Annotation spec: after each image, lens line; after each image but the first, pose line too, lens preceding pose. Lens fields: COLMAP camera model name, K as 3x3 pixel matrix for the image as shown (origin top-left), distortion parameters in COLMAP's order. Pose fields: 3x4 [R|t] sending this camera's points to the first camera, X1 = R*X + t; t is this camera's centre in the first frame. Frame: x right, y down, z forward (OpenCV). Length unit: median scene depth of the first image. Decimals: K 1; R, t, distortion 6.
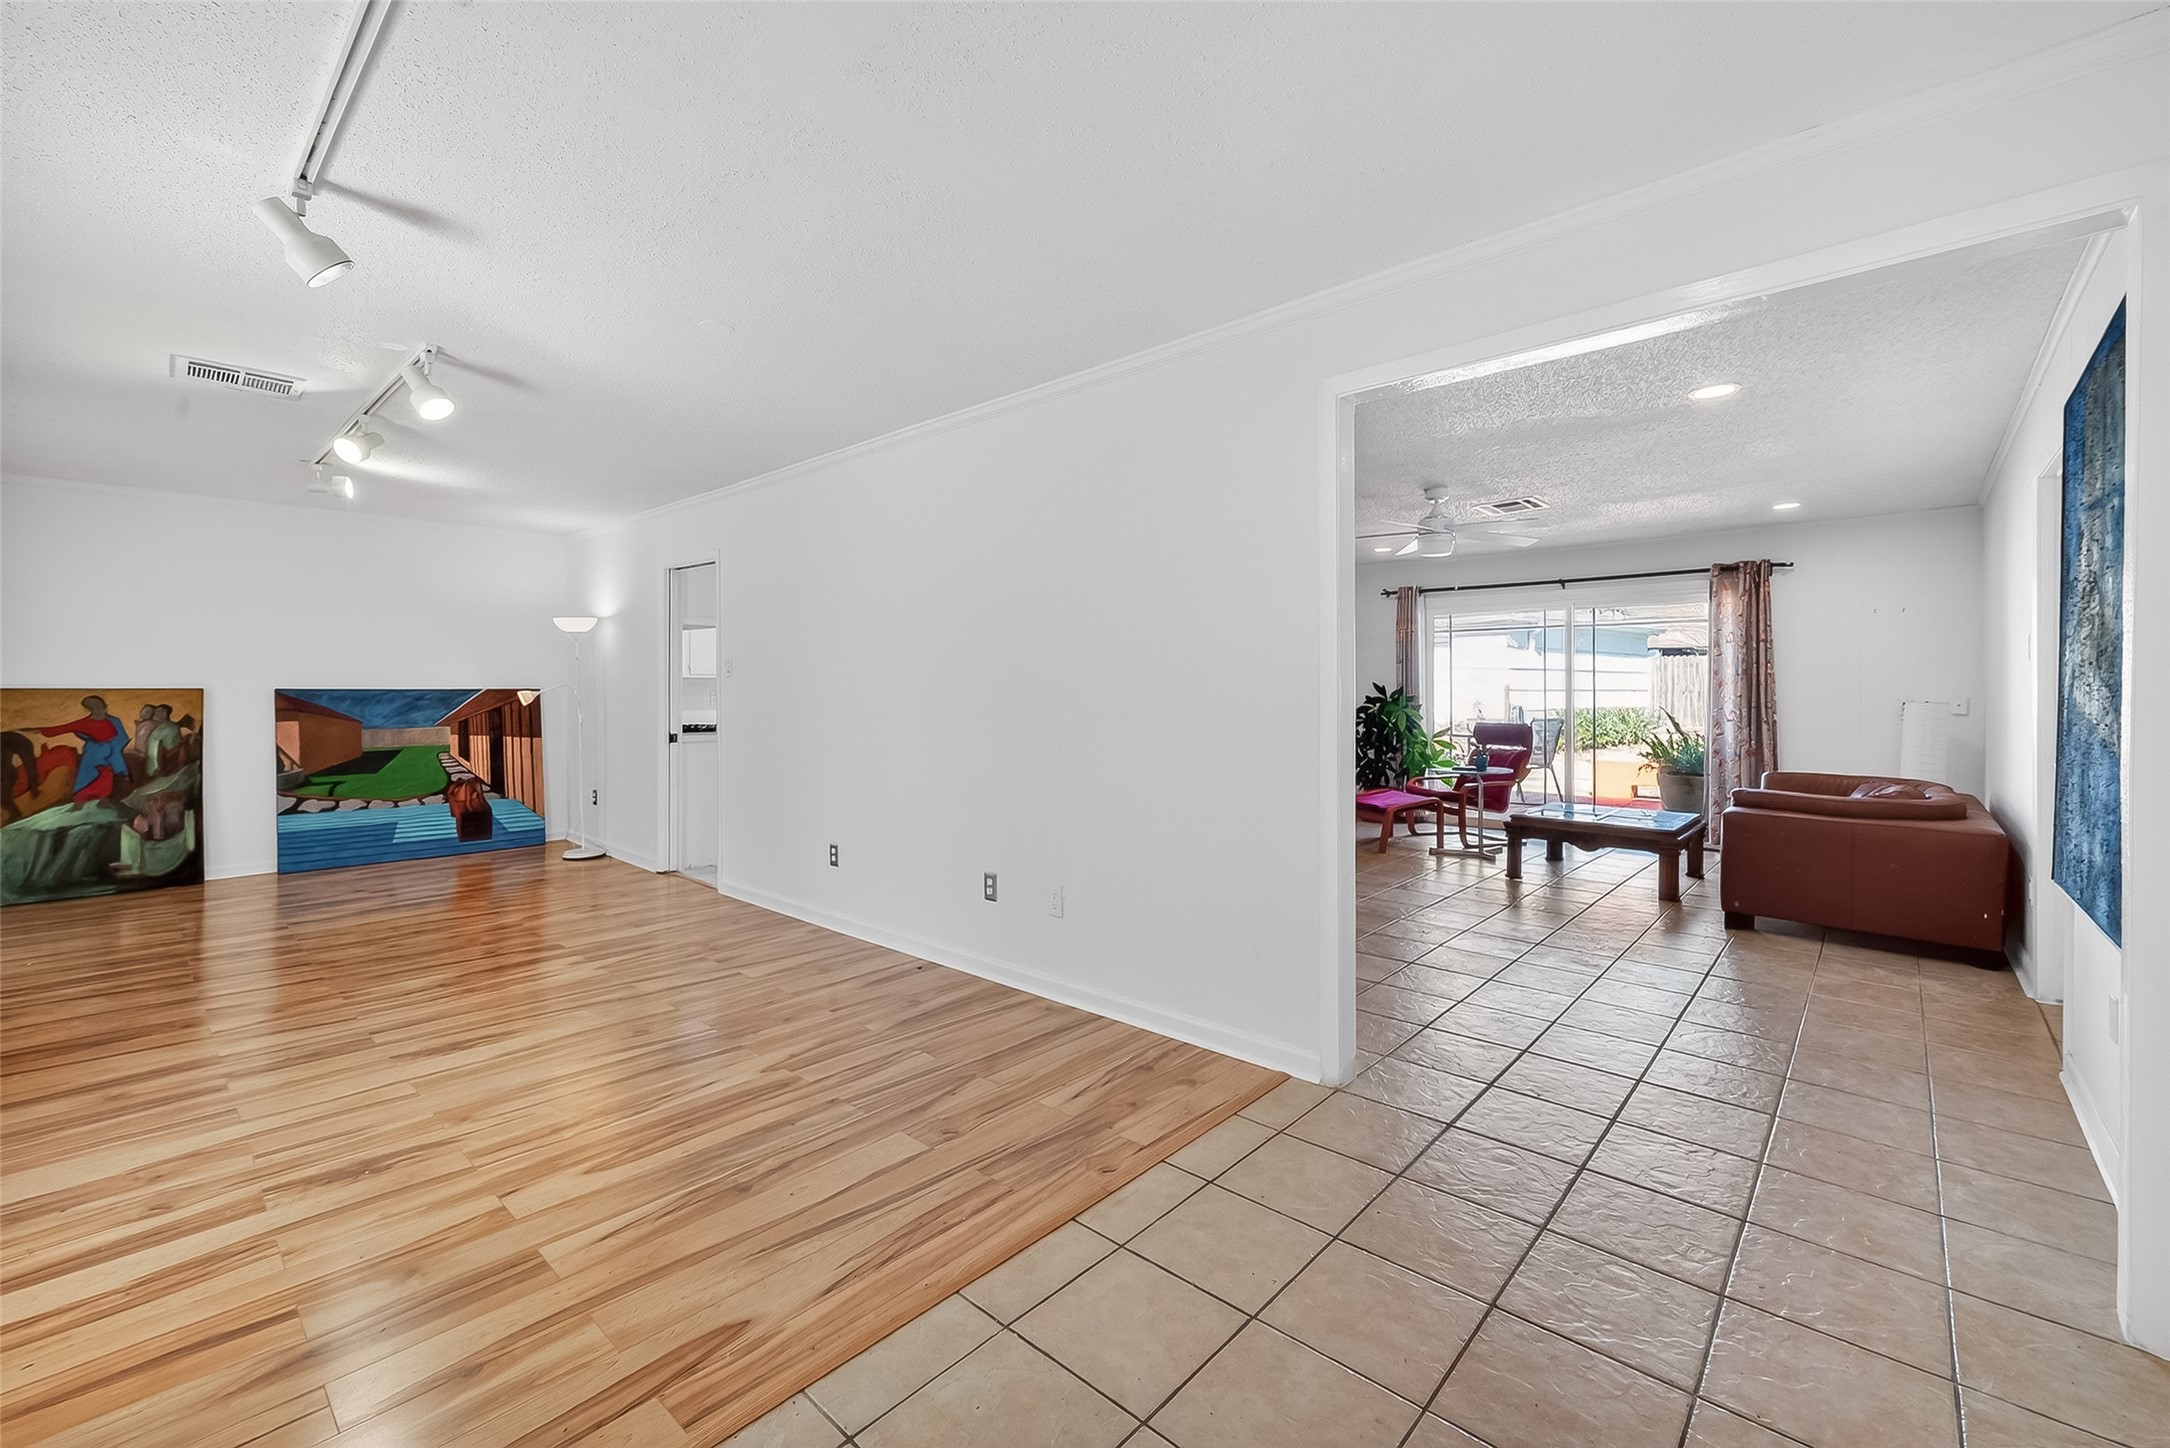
lens RADIAL K [[909.0, 0, 1054.0], [0, 909.0, 697.1], [0, 0, 1]] dist [0.001418, 0.000088]
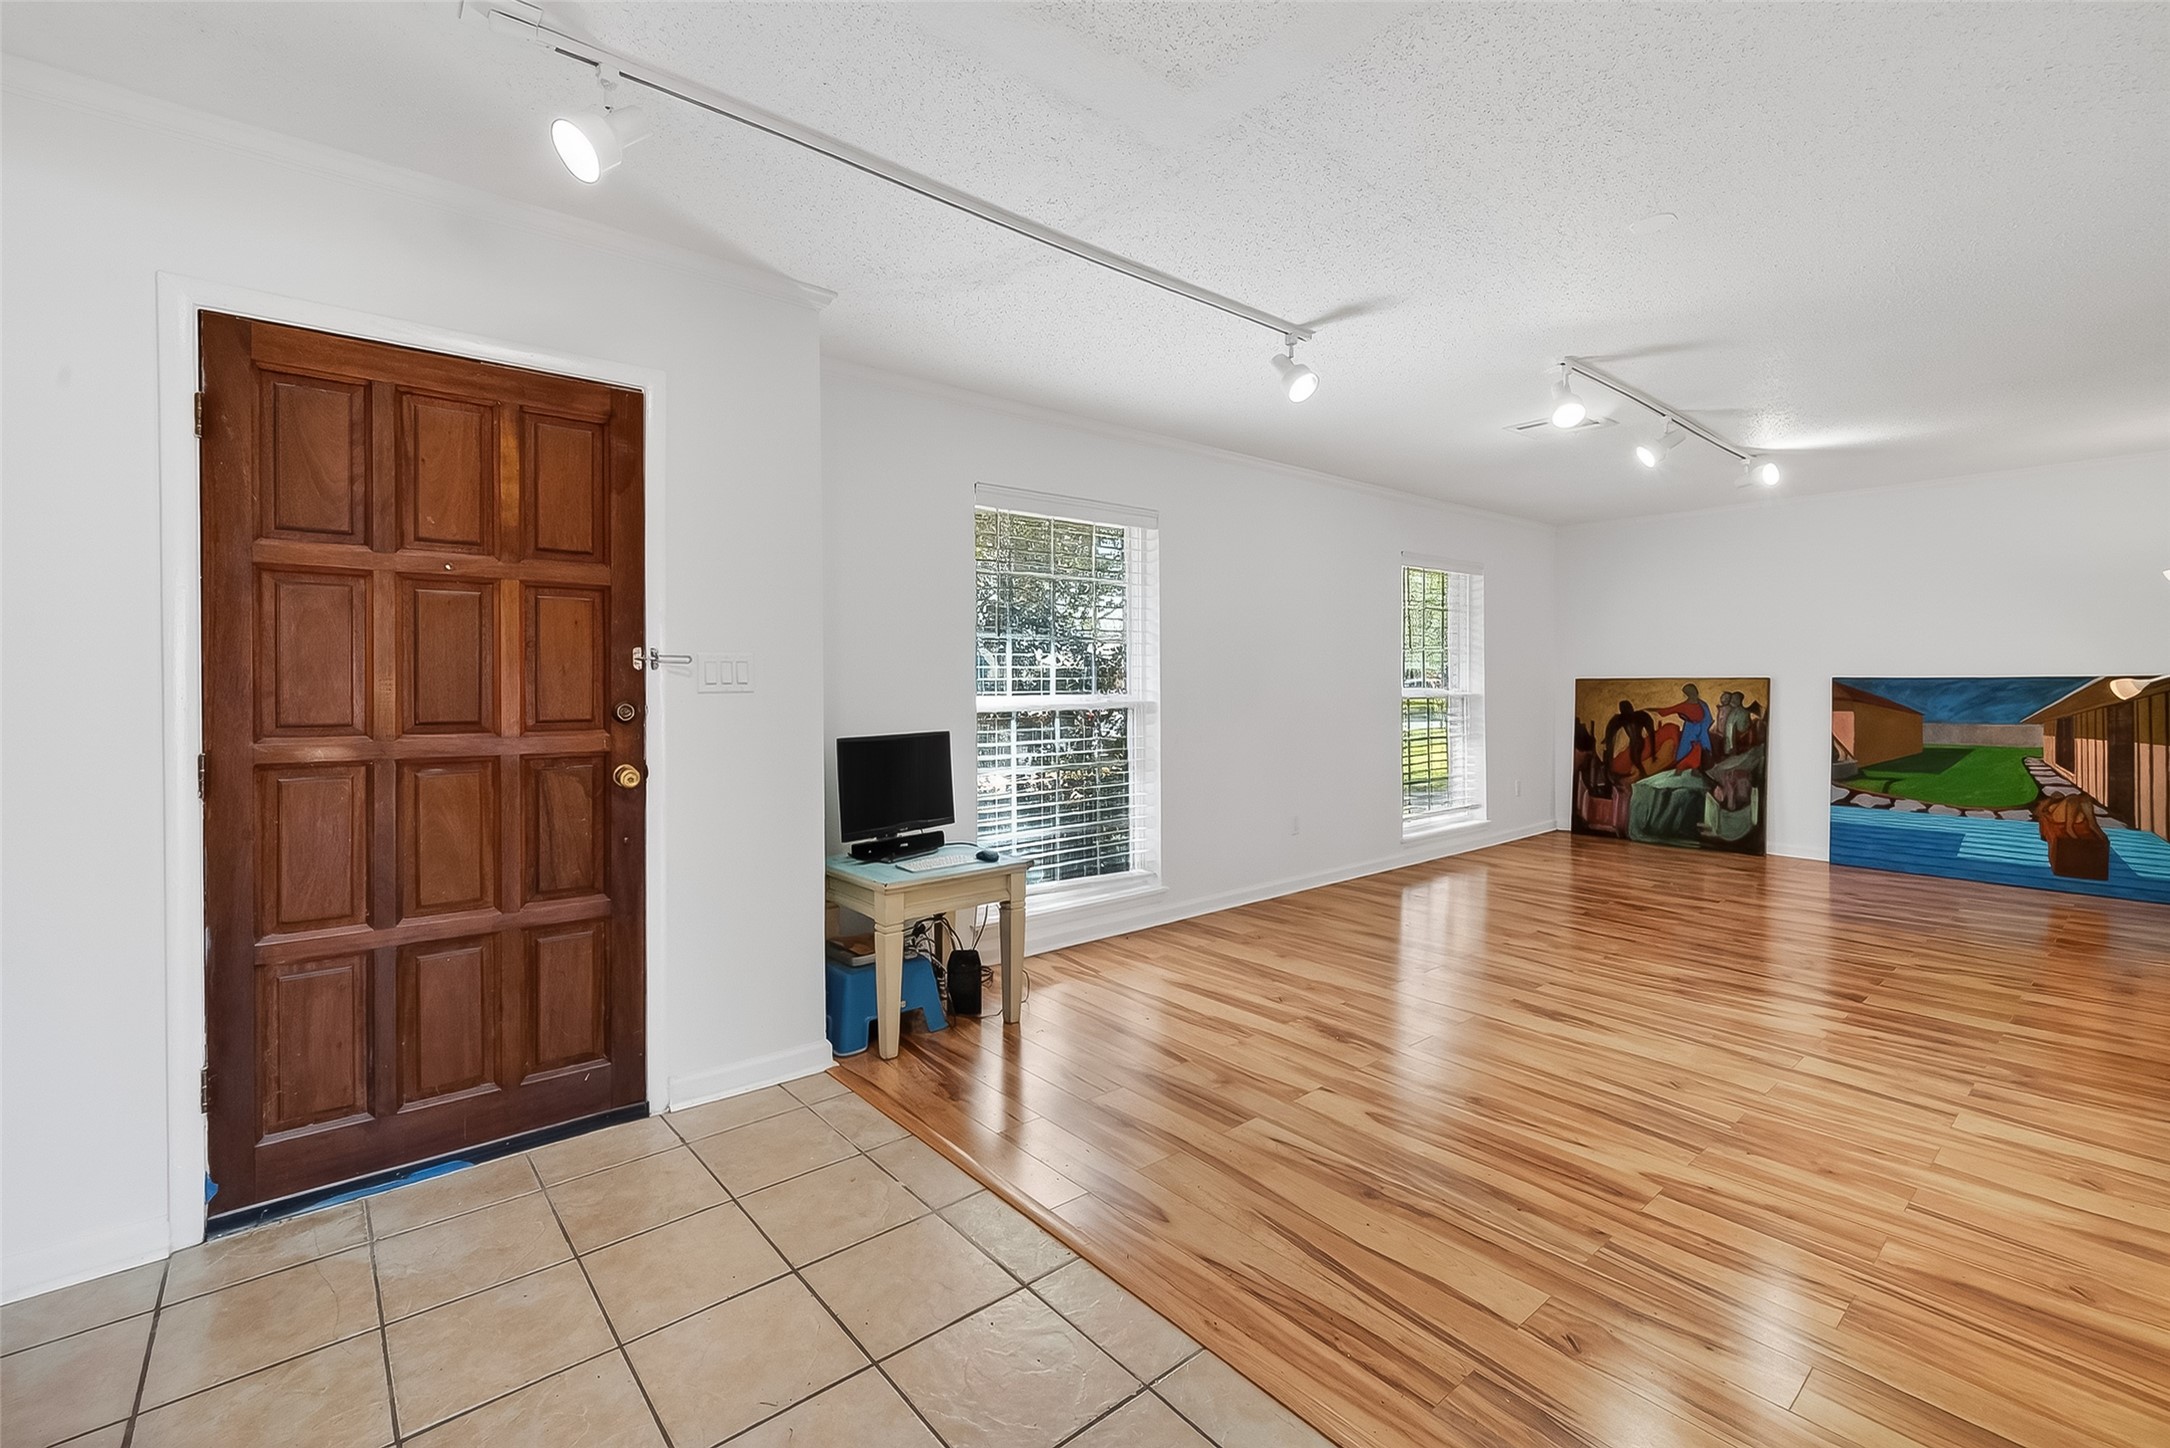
lens RADIAL K [[937.6, 0, 1094.1], [0, 937.6, 689.8], [0, 0, 1]] dist [-0.000521, -0.000262]
pose [[-0.114611, 0.009759, -0.993363, 0.276388], [-0.005344, 0.999931, 0.010440, -0.002517], [0.993396, 0.006505, -0.114551, 0.333194]]
